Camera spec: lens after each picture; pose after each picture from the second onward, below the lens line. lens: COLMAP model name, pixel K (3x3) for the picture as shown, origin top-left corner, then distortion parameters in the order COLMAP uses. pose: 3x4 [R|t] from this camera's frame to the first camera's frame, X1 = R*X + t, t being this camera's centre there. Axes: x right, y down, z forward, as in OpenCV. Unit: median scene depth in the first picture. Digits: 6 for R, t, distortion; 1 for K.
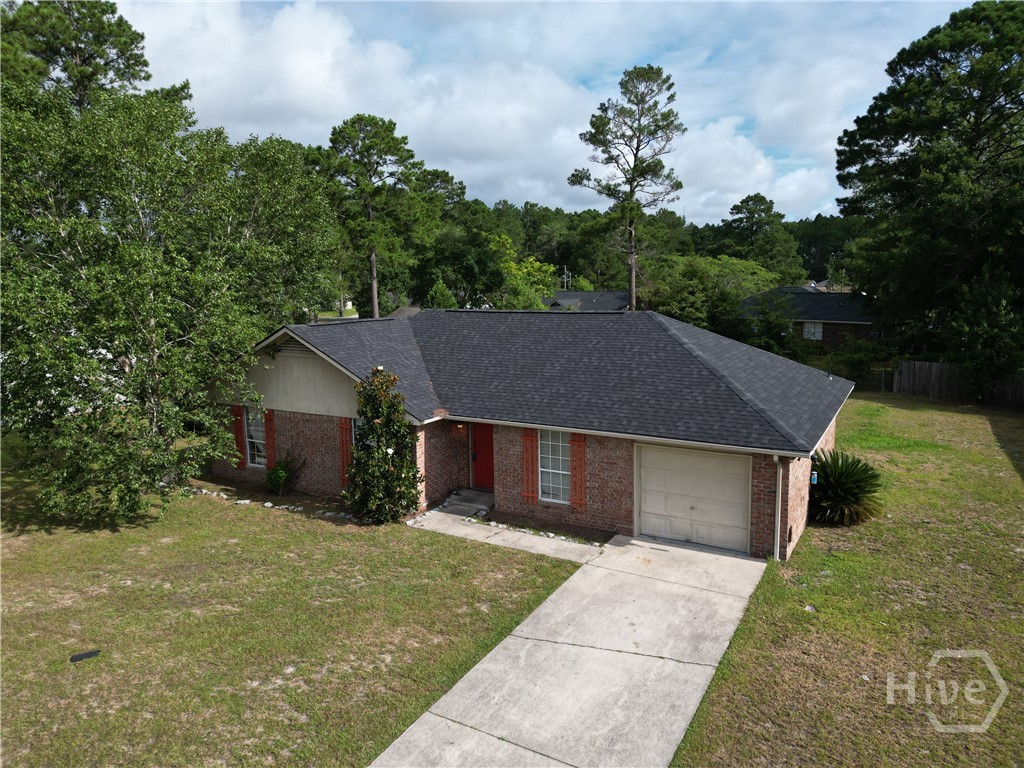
lens RADIAL K [[716.9, 0, 511.9], [0, 716.9, 378.6], [0, 0, 1]] dist [0.072224, -0.068678]
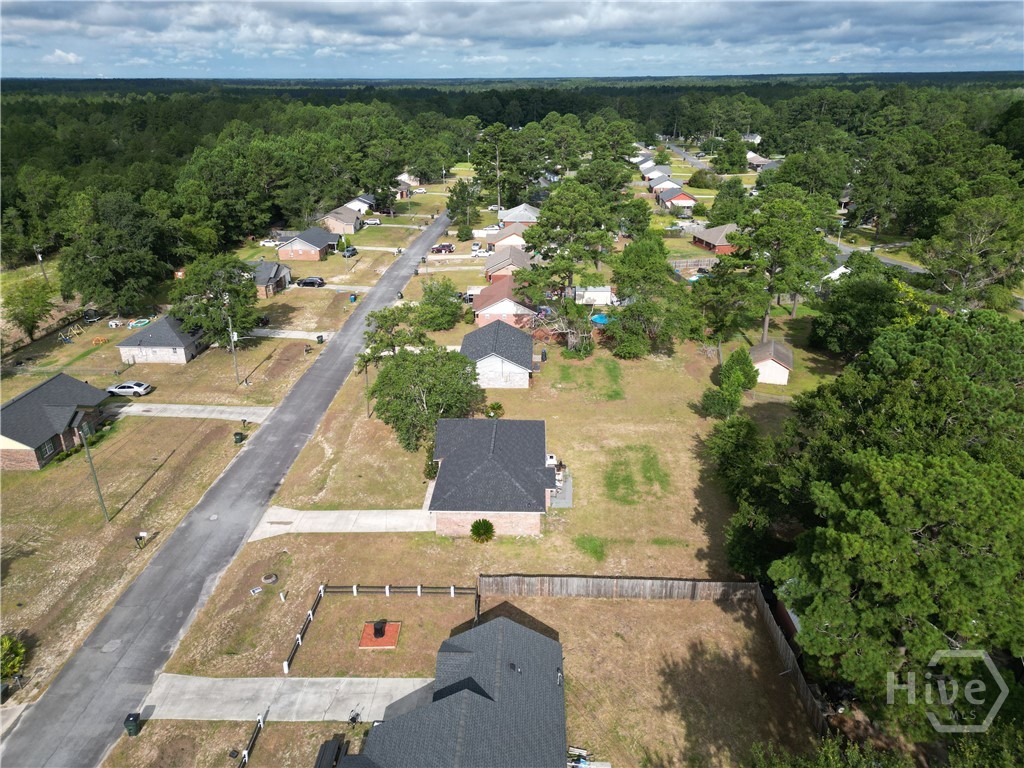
lens RADIAL K [[716.9, 0, 503.6], [0, 716.9, 375.6], [0, 0, 1]] dist [0.072224, -0.068678]
pose [[0.447368, 0.349785, -0.823111, 3.327761], [-0.122383, 0.935631, 0.331084, -1.834638], [0.885937, -0.047382, 0.461379, -0.472113]]
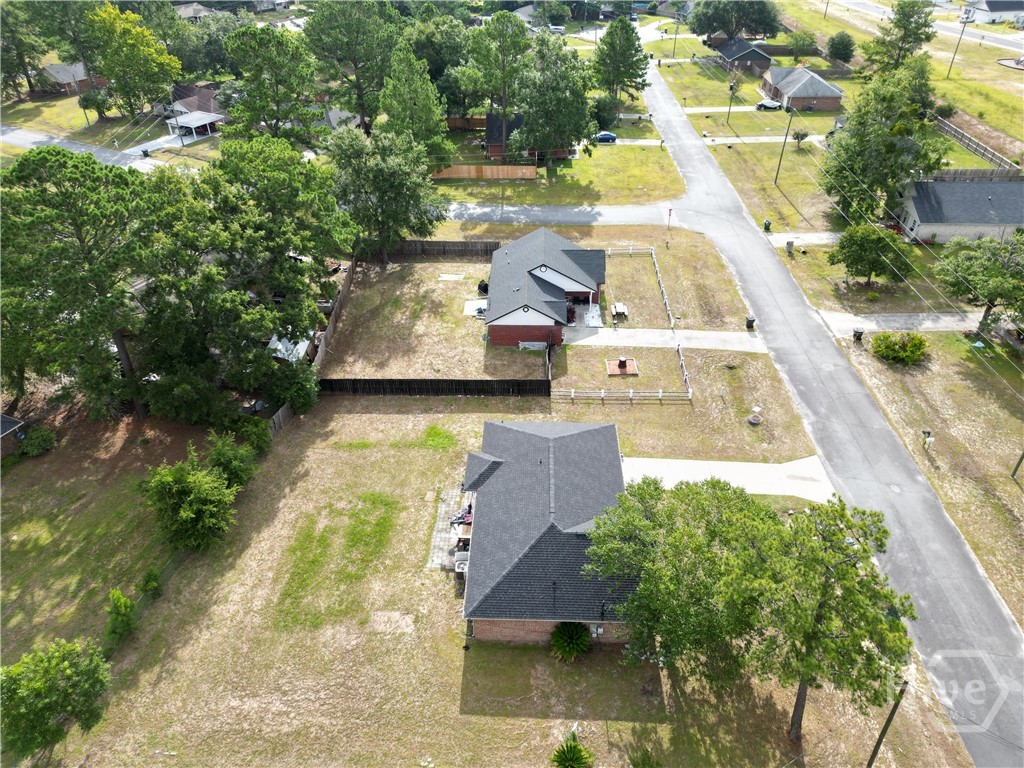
lens RADIAL K [[716.9, 0, 511.9], [0, 716.9, 375.0], [0, 0, 1]] dist [0.072224, -0.068678]
pose [[-0.461699, -0.487836, 0.740844, -1.763506], [0.133635, 0.787405, 0.601777, -2.138213], [-0.876913, 0.376842, -0.298352, 2.175583]]
